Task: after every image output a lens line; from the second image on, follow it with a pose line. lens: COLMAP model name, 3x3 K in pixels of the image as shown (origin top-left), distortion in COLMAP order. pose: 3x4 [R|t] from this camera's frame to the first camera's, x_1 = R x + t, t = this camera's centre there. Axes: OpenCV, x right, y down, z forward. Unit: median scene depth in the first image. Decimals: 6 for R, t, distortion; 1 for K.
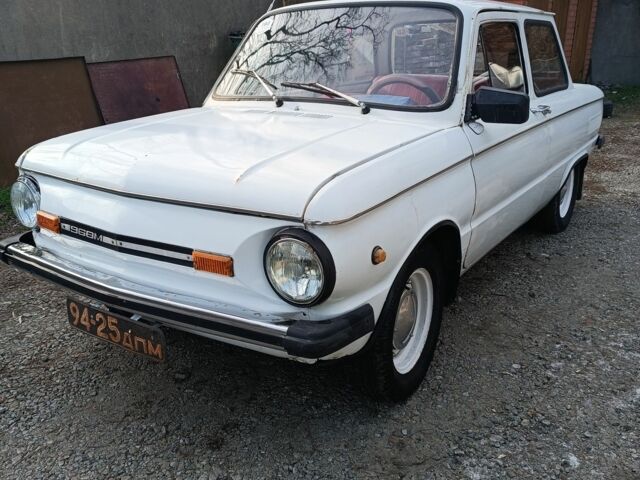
lens RADIAL K [[622.6, 0, 320.0], [0, 622.6, 240.0], [0, 0, 1]] dist [0.015325, -0.003691]
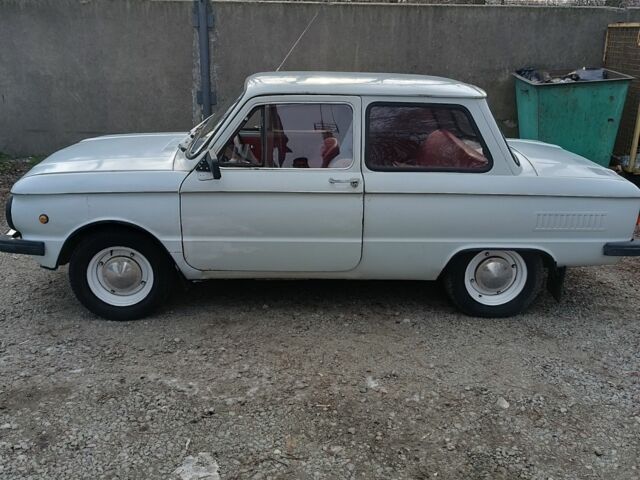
lens RADIAL K [[622.6, 0, 320.0], [0, 622.6, 240.0], [0, 0, 1]] dist [0.015325, -0.003691]
pose [[0.581180, 0.285298, -0.762125, 0.638163], [-0.278648, 0.949685, 0.143019, -0.131102], [0.764581, 0.129245, 0.631436, 0.127661]]
